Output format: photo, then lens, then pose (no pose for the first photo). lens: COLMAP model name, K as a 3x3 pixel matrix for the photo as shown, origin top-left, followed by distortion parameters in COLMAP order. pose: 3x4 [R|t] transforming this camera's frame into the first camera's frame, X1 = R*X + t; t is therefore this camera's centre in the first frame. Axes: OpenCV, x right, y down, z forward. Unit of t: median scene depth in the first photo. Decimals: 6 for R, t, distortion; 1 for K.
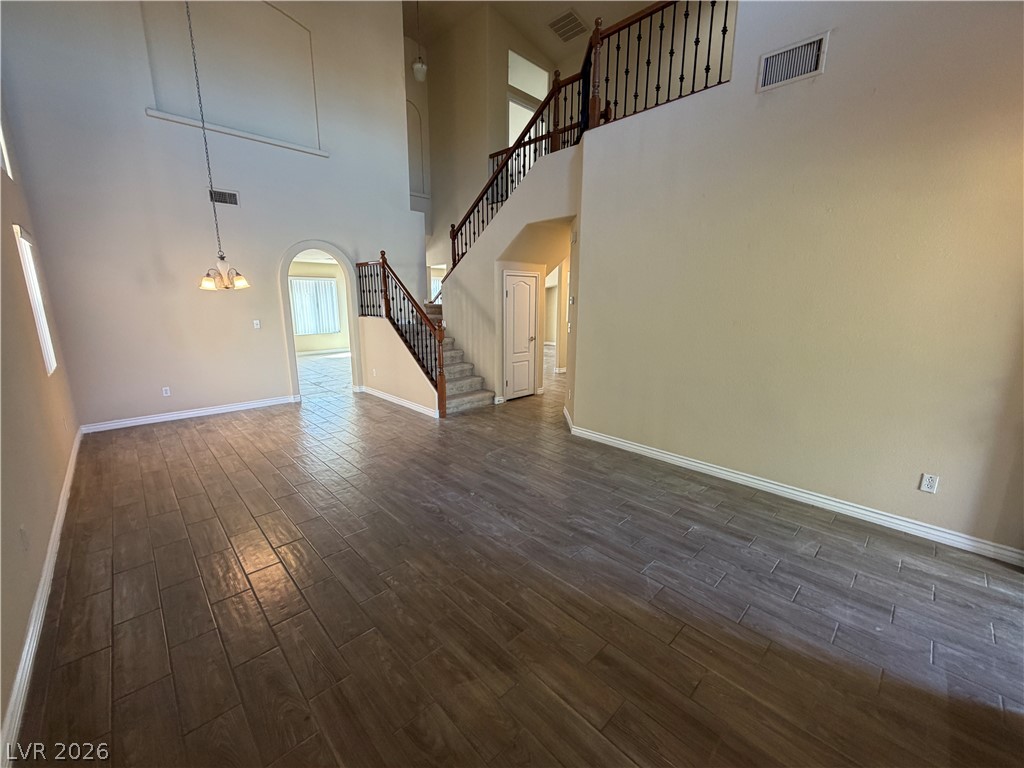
lens RADIAL K [[408.7, 0, 510.7], [0, 408.7, 384.5], [0, 0, 1]] dist [0.001692, -0.000173]
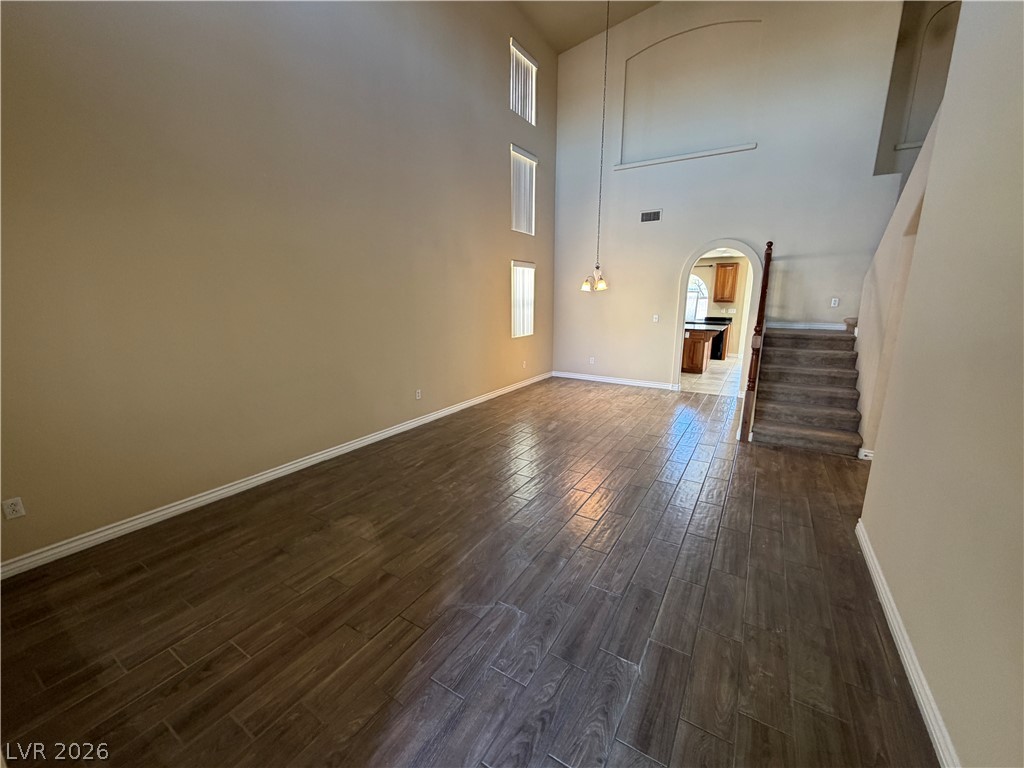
lens RADIAL K [[408.7, 0, 510.7], [0, 408.7, 384.5], [0, 0, 1]] dist [0.001692, -0.000173]
pose [[0.254633, 0.201636, -0.945783, 0.731908], [-0.197244, 0.968290, 0.153330, -0.099289], [0.946708, 0.147507, 0.286330, 0.469737]]
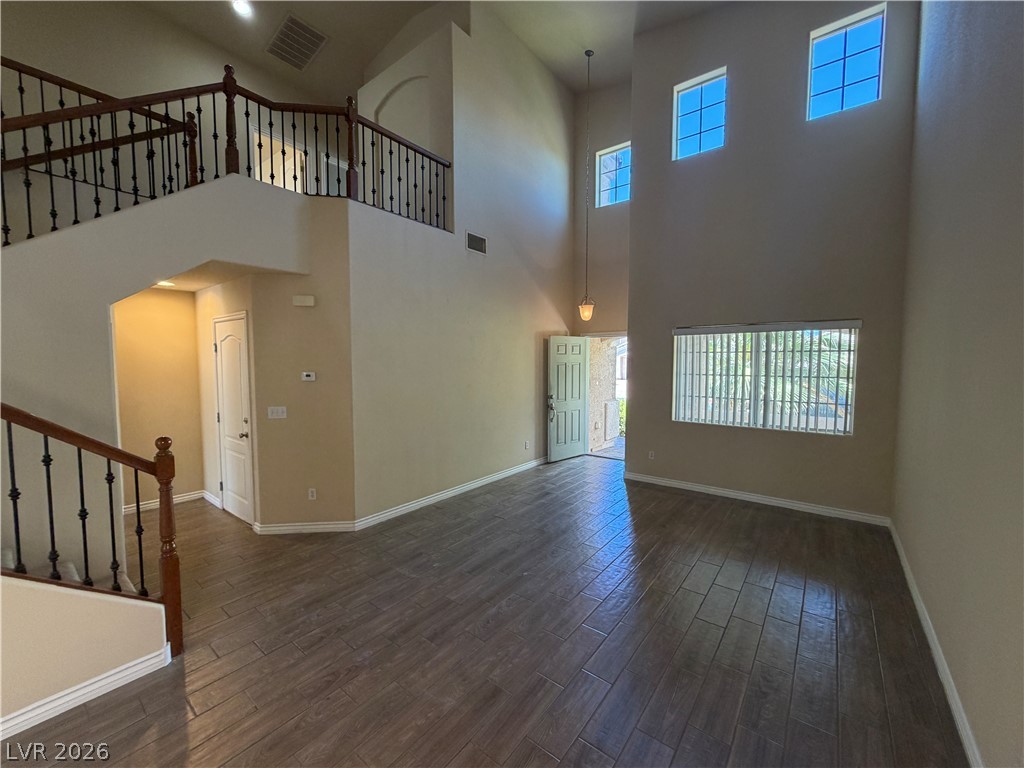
lens RADIAL K [[408.7, 0, 510.7], [0, 408.7, 384.5], [0, 0, 1]] dist [0.001692, -0.000173]
pose [[-0.144233, -0.062433, 0.987572, -0.970011], [0.202184, 0.975094, 0.091173, -0.254422], [-0.968668, 0.212821, -0.128018, 1.009388]]
